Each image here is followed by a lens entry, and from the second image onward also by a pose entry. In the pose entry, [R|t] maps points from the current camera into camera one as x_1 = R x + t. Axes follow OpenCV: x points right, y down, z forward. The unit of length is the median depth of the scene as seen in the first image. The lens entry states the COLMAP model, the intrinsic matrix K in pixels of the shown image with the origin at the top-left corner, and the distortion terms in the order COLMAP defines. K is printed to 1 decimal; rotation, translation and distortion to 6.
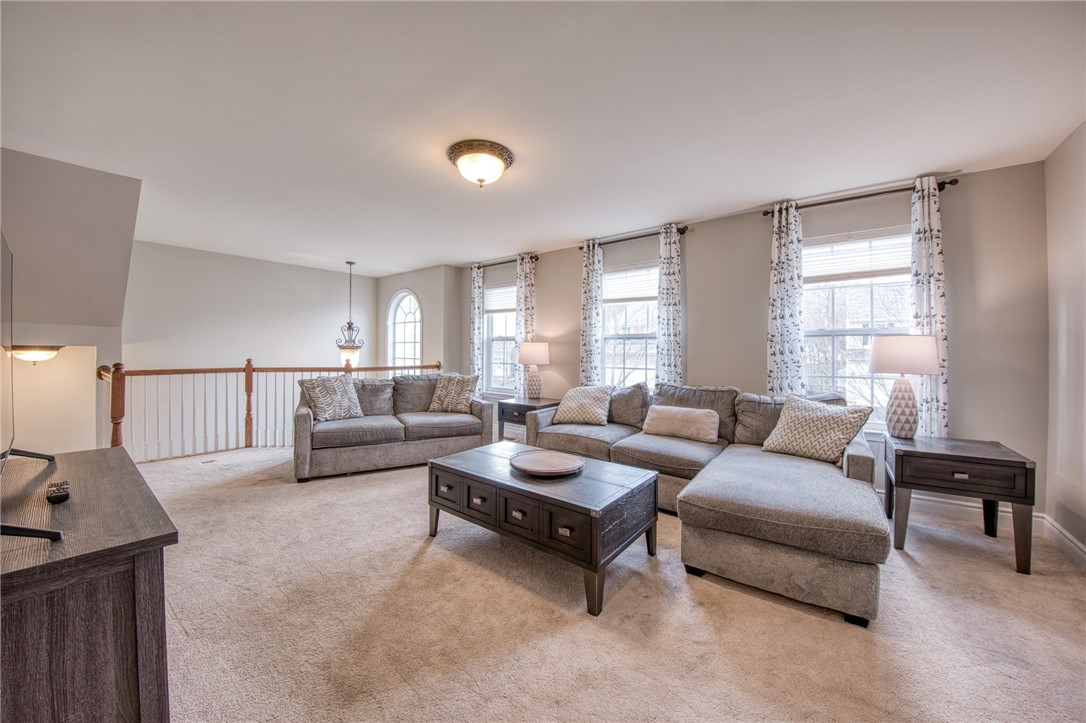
lens RADIAL K [[389.2, 0, 542.2], [0, 389.2, 348.9], [0, 0, 1]] dist [-0.000473, -0.000075]
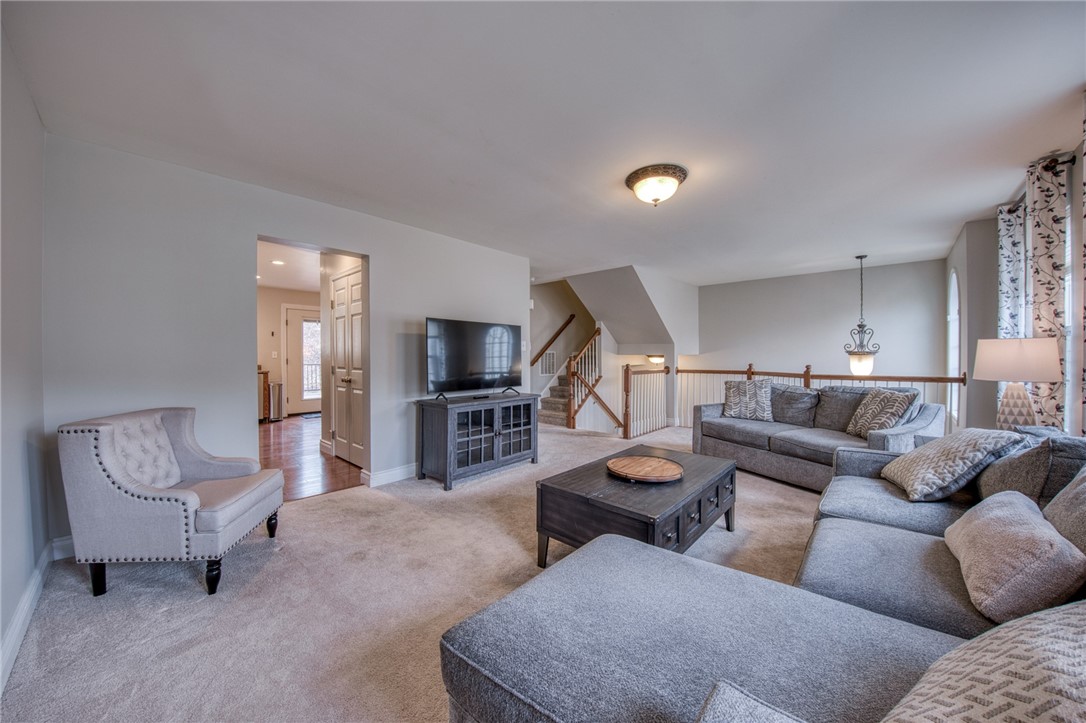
lens RADIAL K [[389.2, 0, 542.2], [0, 389.2, 348.9], [0, 0, 1]] dist [-0.000473, -0.000075]
pose [[-0.055423, -0.024381, -0.998165, 0.543390], [0.005123, 0.999682, -0.024703, 0.005854], [0.998450, -0.006483, -0.055281, 0.425539]]
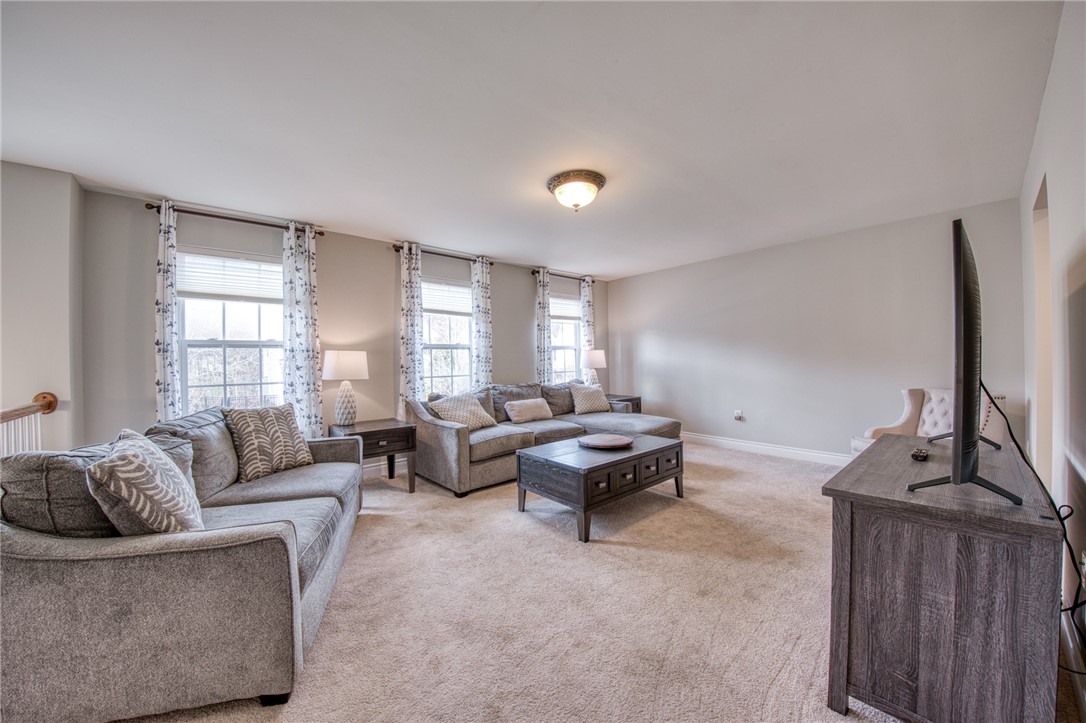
lens RADIAL K [[369.7, 0, 543.0], [0, 369.7, 361.5], [0, 0, 1]] dist [-0.000131, -0.000019]
pose [[0.213445, -0.019232, 0.976766, -0.686261], [0.010896, 0.999791, 0.017304, -0.004469], [-0.976894, 0.006949, 0.213610, 0.499556]]
